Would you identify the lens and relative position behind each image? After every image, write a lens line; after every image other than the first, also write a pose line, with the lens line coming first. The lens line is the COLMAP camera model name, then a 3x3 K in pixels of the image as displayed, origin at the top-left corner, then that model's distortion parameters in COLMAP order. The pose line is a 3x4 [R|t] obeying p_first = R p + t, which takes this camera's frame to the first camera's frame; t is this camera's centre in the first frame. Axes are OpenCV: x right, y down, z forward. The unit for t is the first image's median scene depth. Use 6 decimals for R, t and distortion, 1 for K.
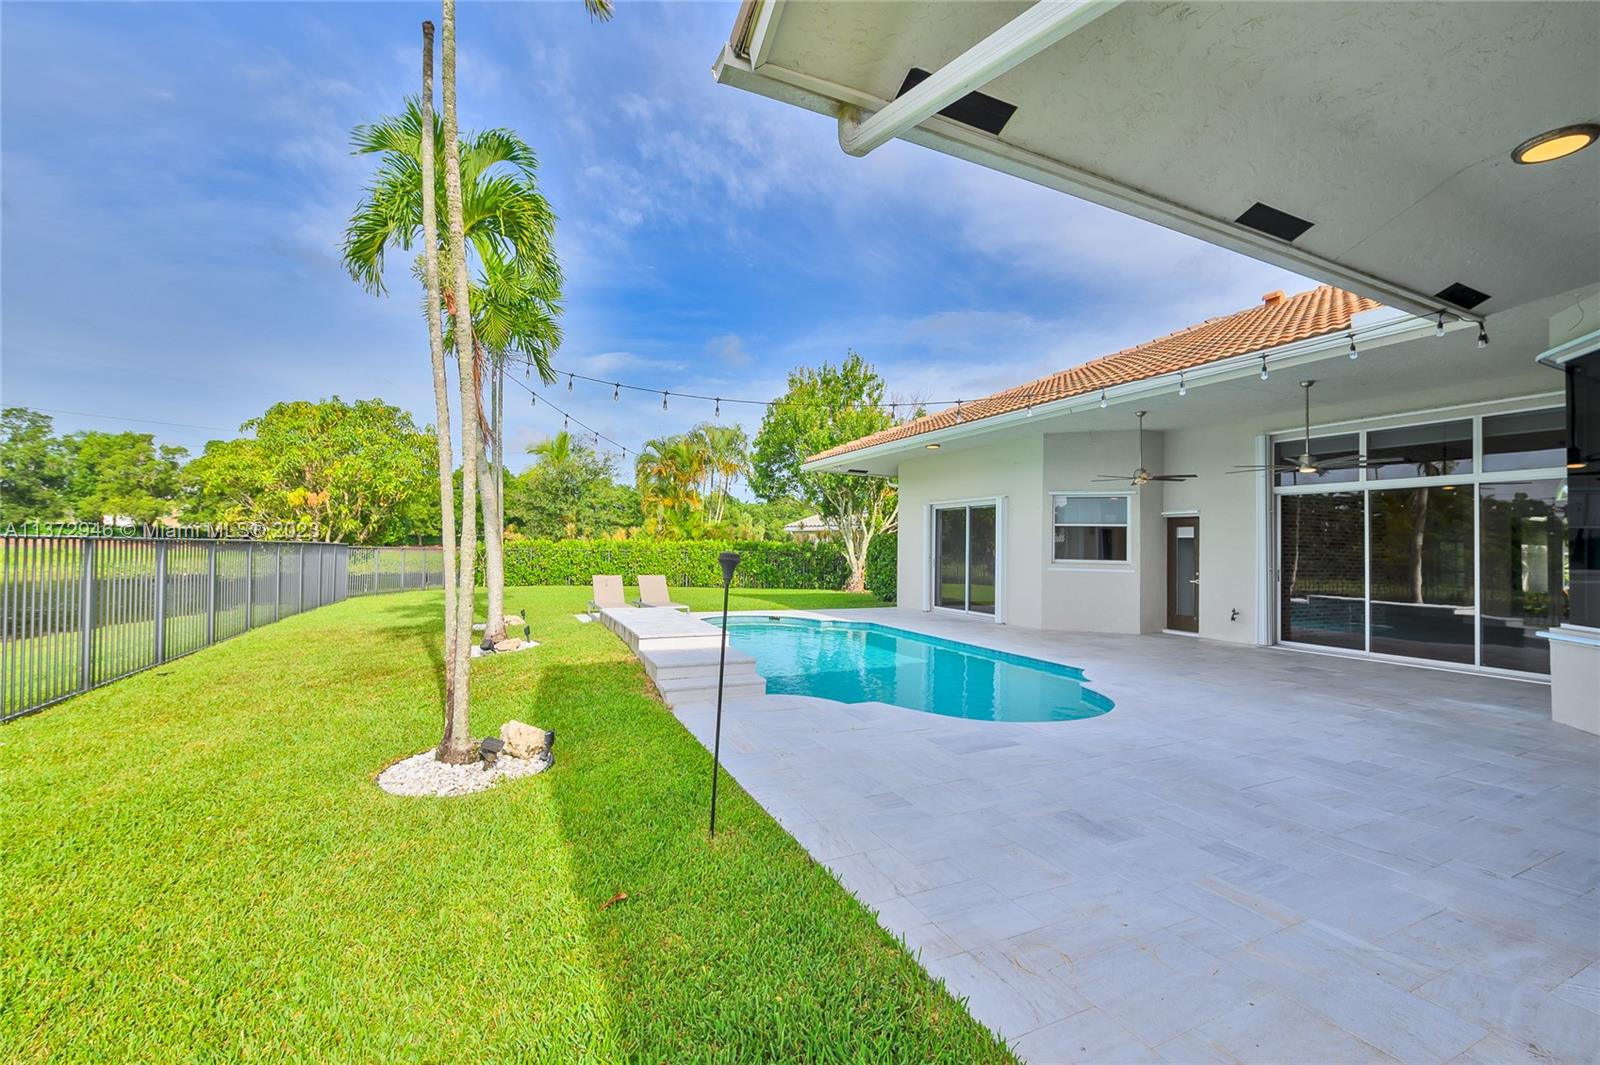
lens RADIAL K [[675.2, 0, 797.9], [0, 675.2, 526.2], [0, 0, 1]] dist [-0.009618, -0.000190]
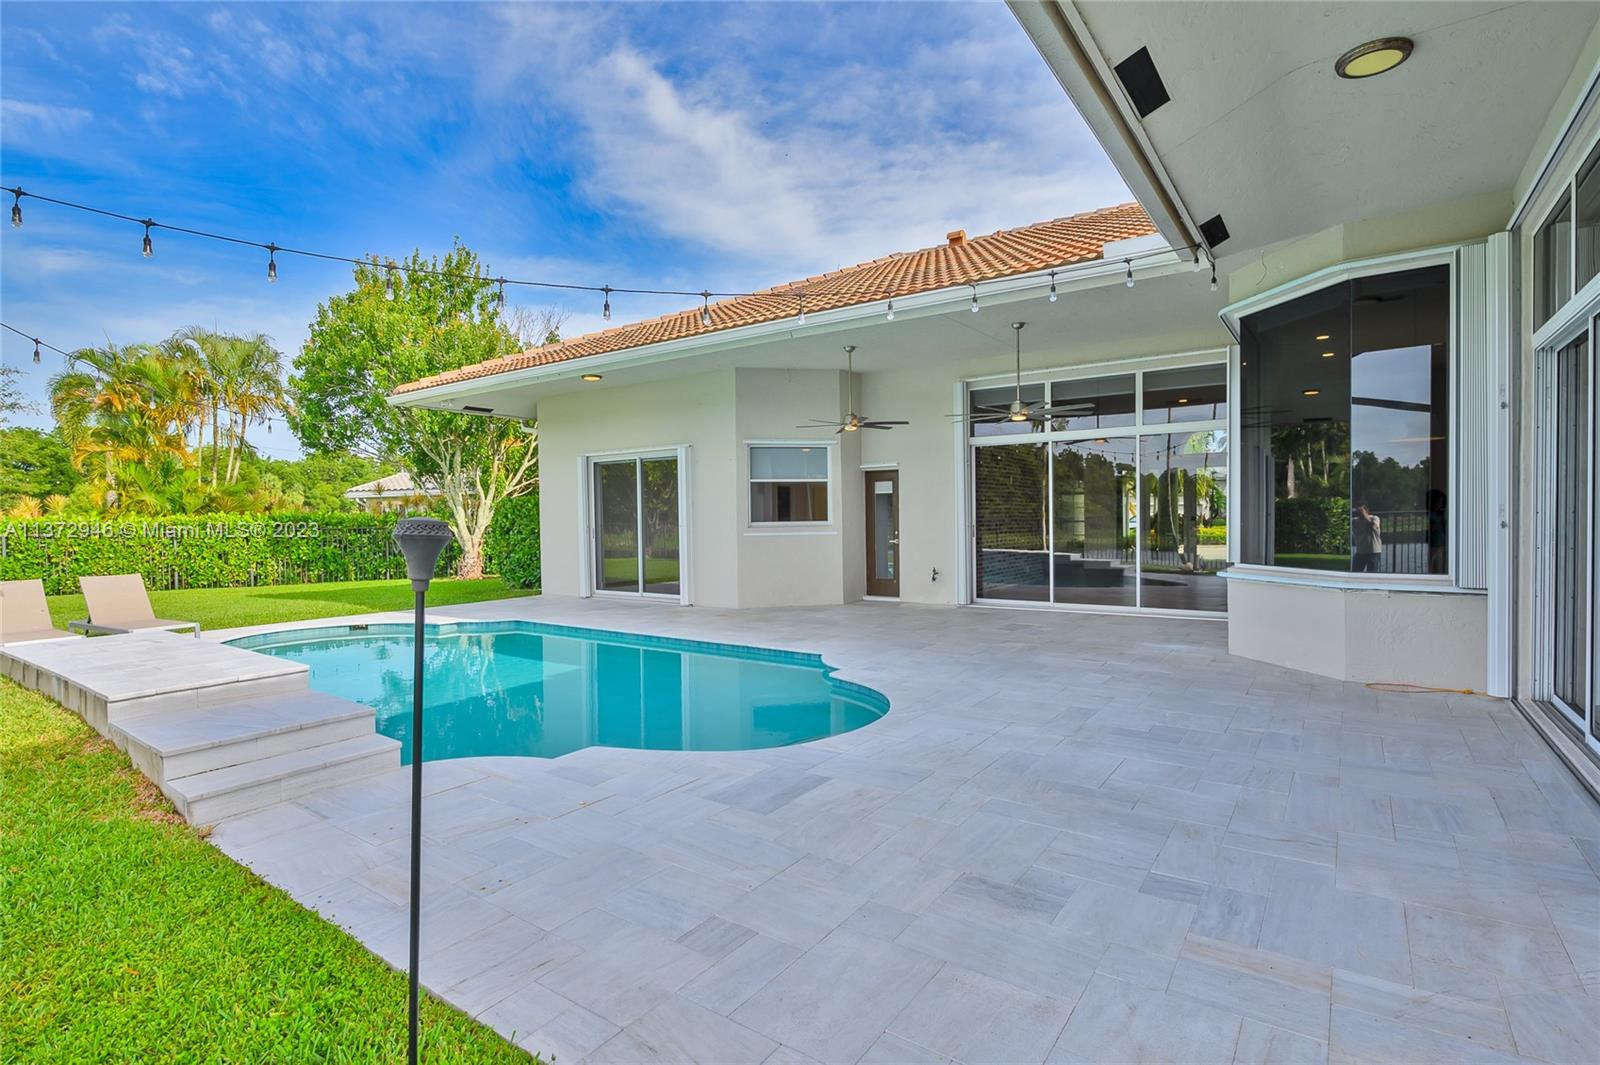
lens RADIAL K [[796.4, 0, 825.2], [0, 796.4, 528.8], [0, 0, 1]] dist [-0.006749, -0.000653]
pose [[0.859047, -0.039650, 0.510359, -0.038532], [0.014076, 0.998448, 0.053876, 0.005642], [-0.511703, -0.039098, 0.858272, 0.117330]]
